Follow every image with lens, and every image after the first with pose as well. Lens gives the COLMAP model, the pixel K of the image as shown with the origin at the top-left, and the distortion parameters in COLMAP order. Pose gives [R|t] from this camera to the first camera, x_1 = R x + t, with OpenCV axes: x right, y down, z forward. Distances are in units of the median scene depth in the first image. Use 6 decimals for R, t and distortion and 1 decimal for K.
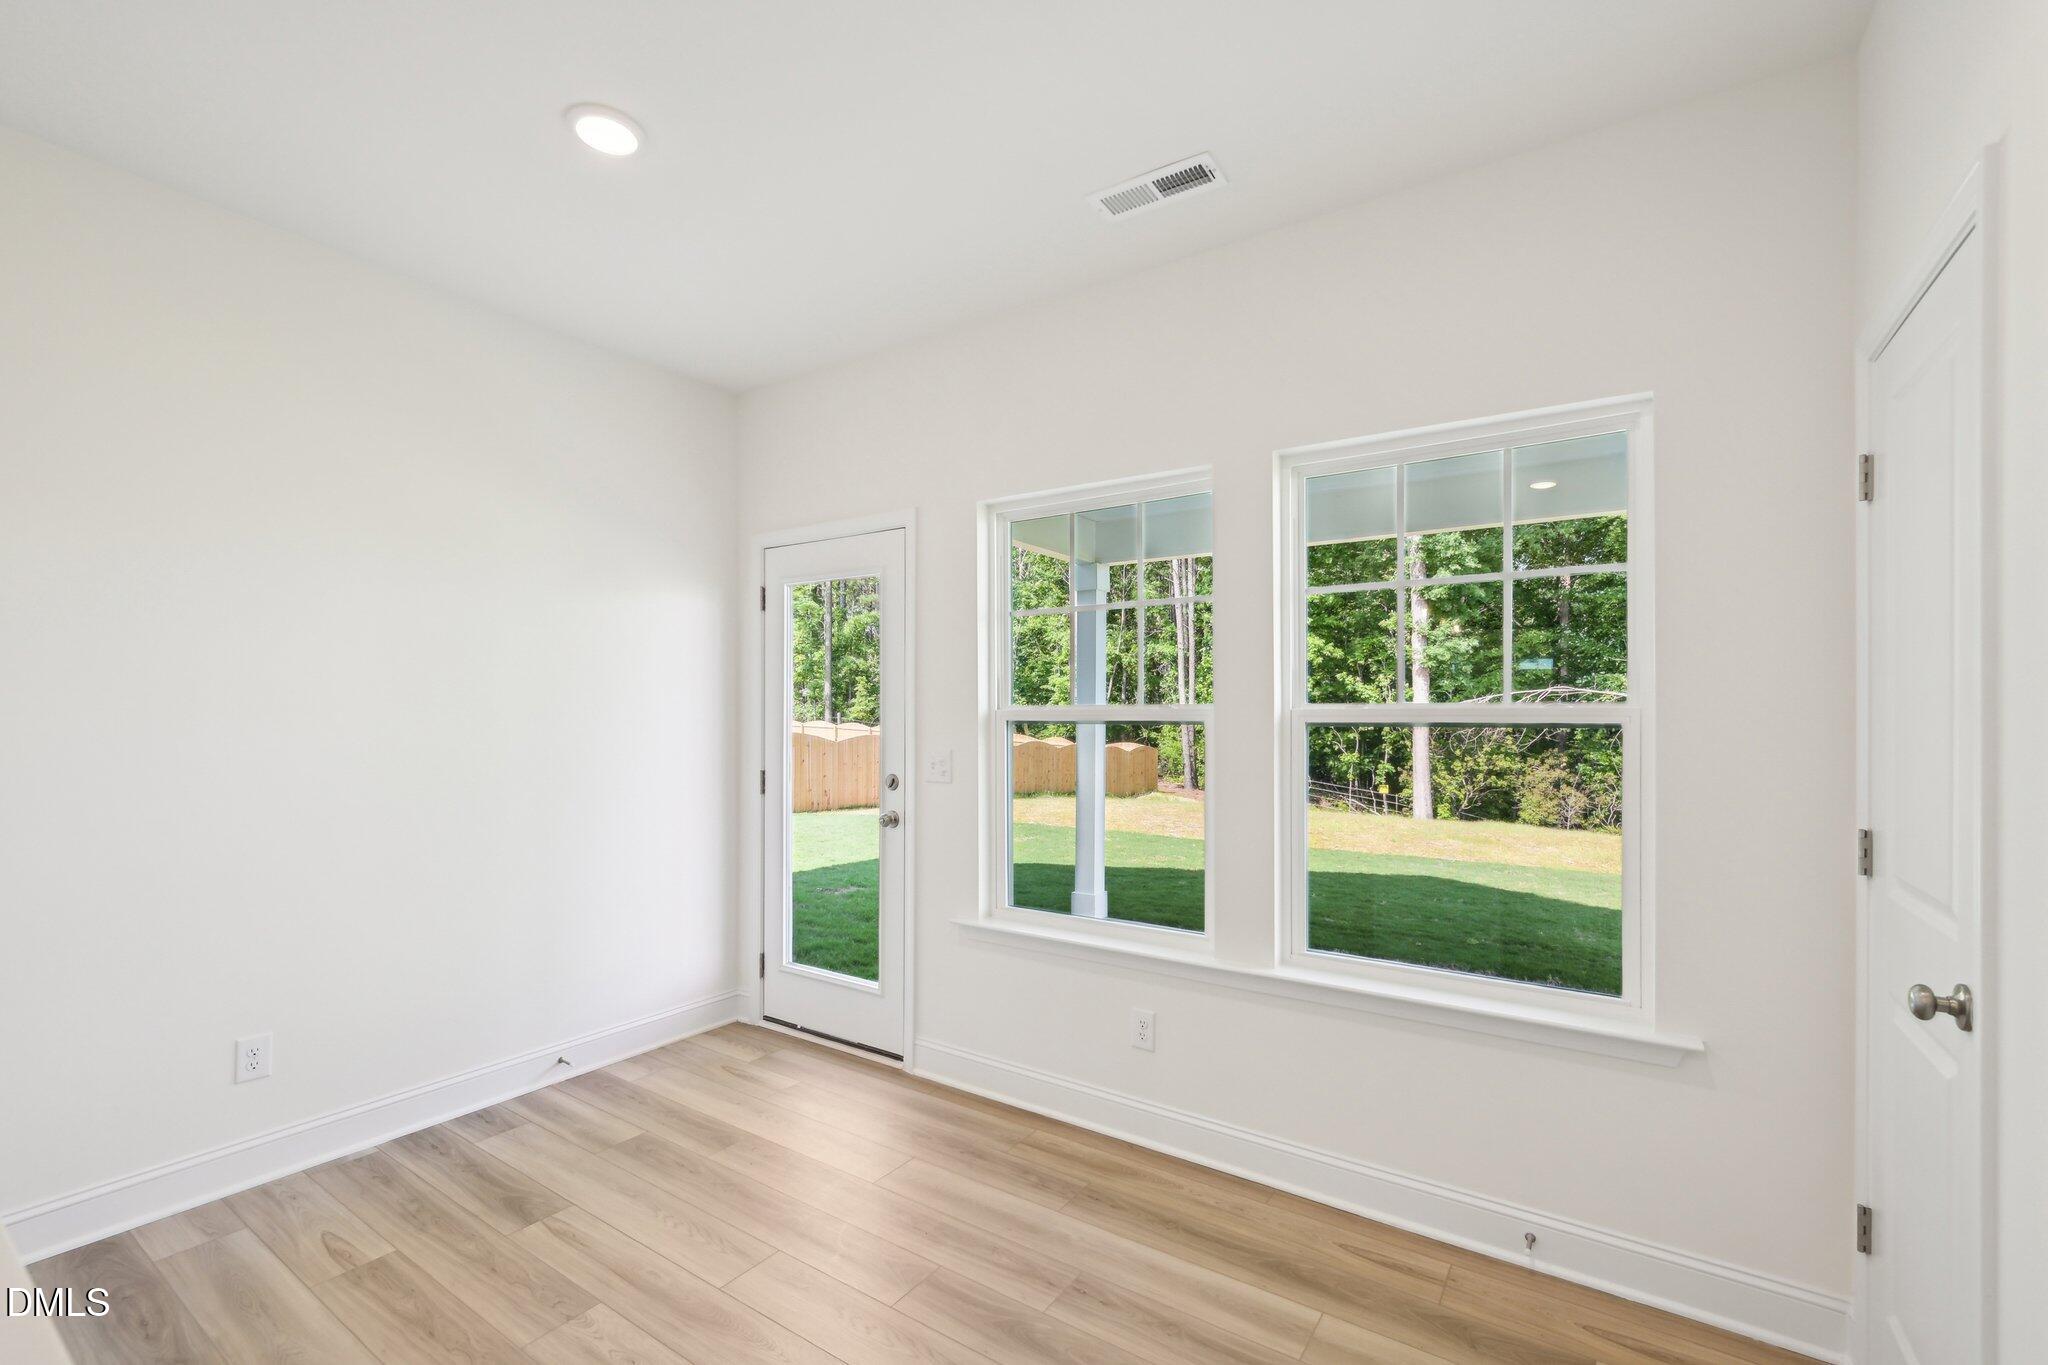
lens RADIAL K [[871.2, 0, 1025.2], [0, 871.2, 702.6], [0, 0, 1]] dist [-0.000517, -0.000016]
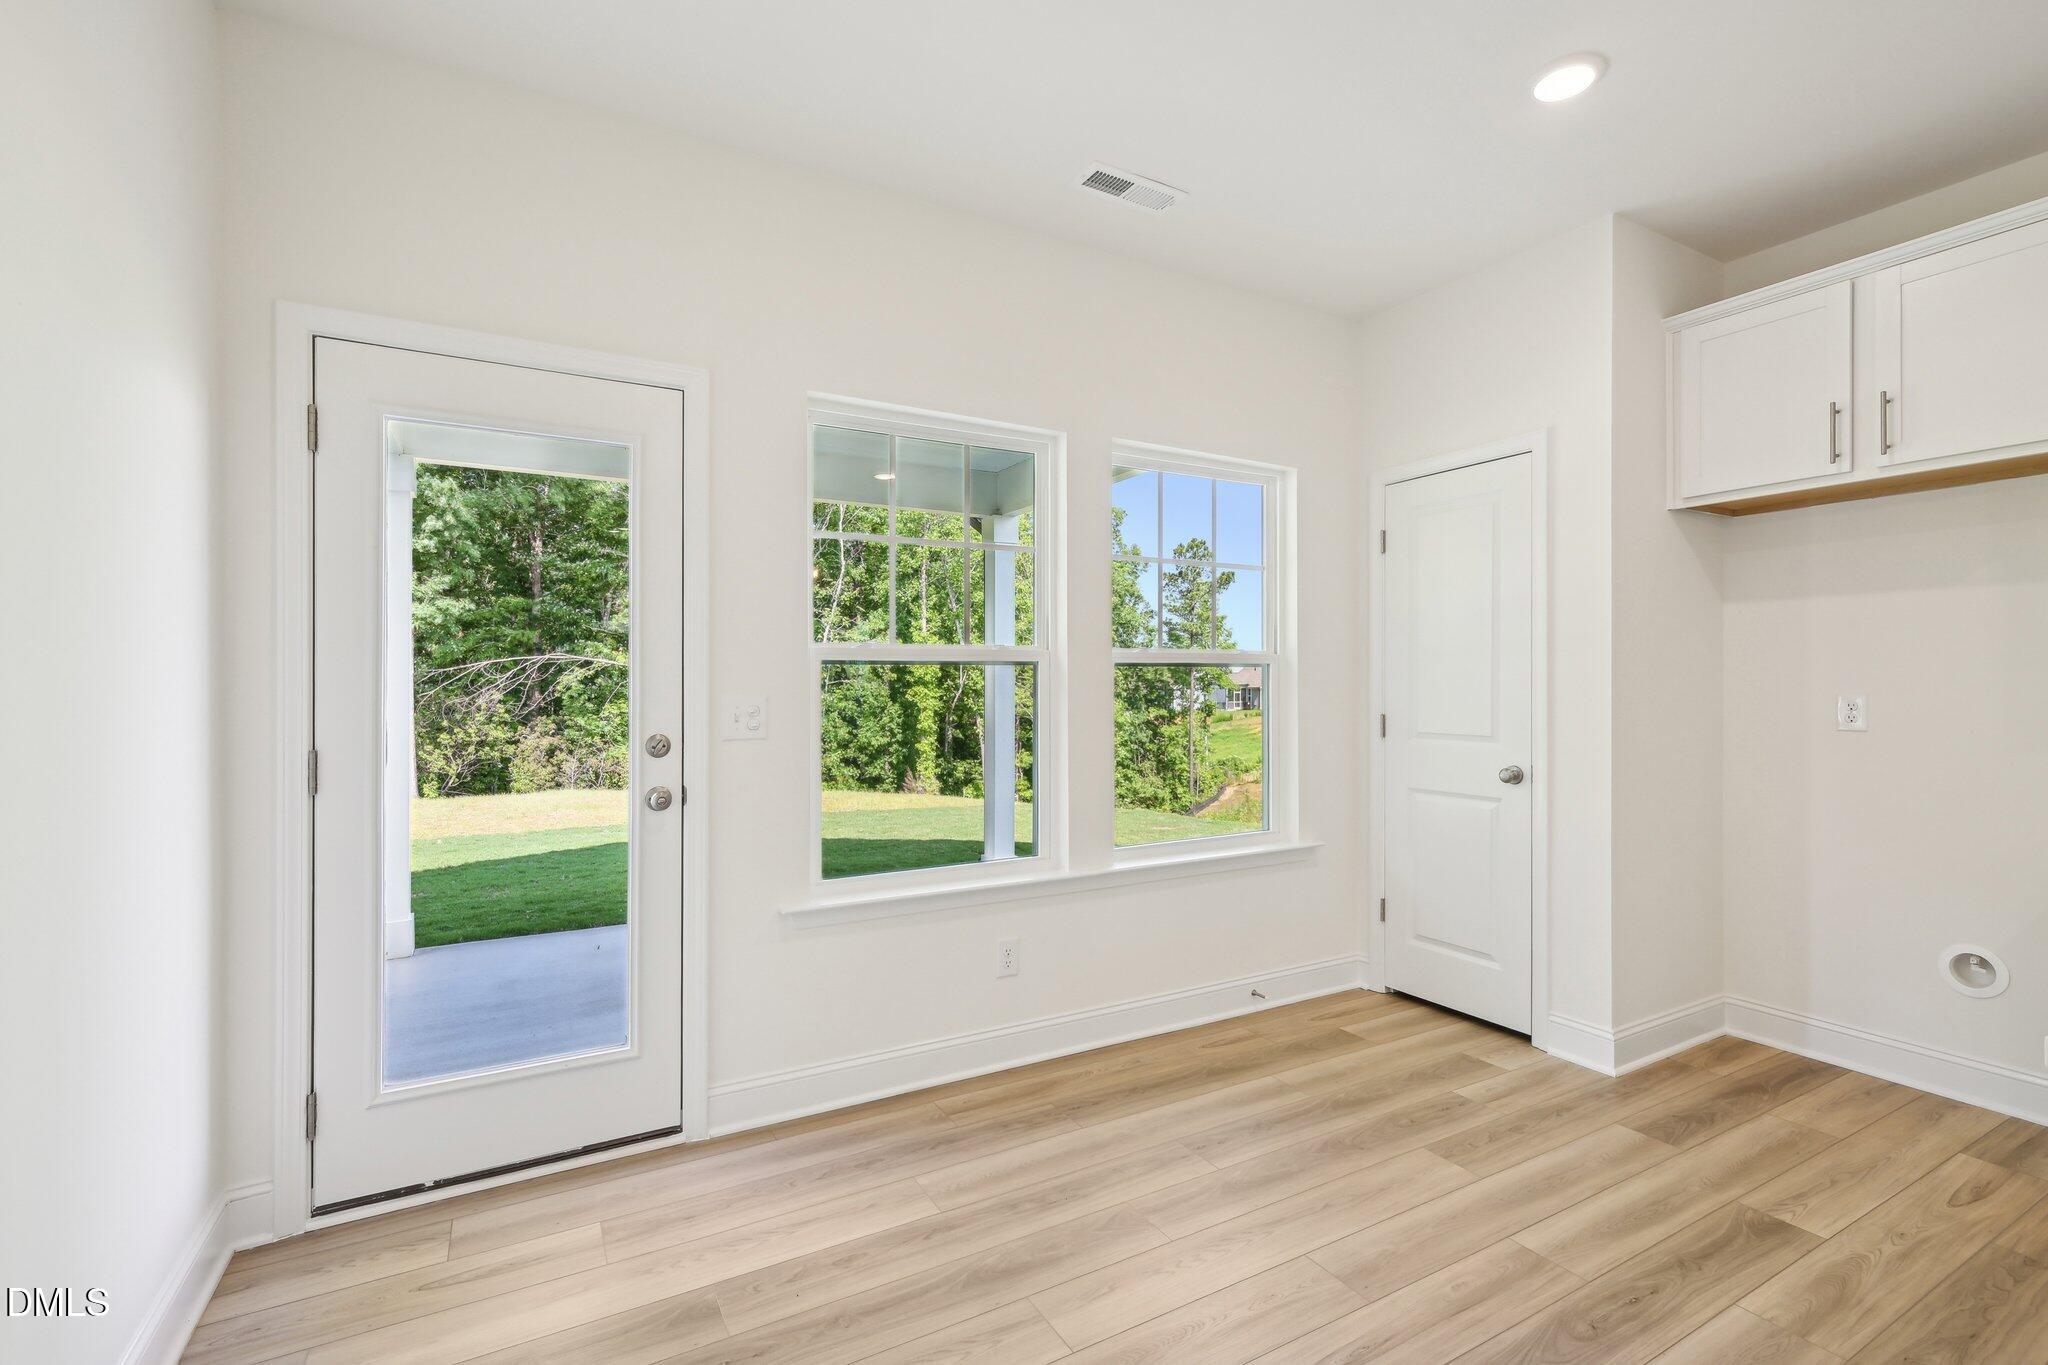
lens RADIAL K [[907.5, 0, 1024.0], [0, 907.5, 682.5], [0, 0, 1]] dist [-0.001140, 0.000160]
pose [[0.453221, -0.003010, 0.891393, -0.596804], [-0.007695, 0.999944, 0.007289, 0.027505], [-0.891365, -0.010163, 0.453172, 0.358569]]
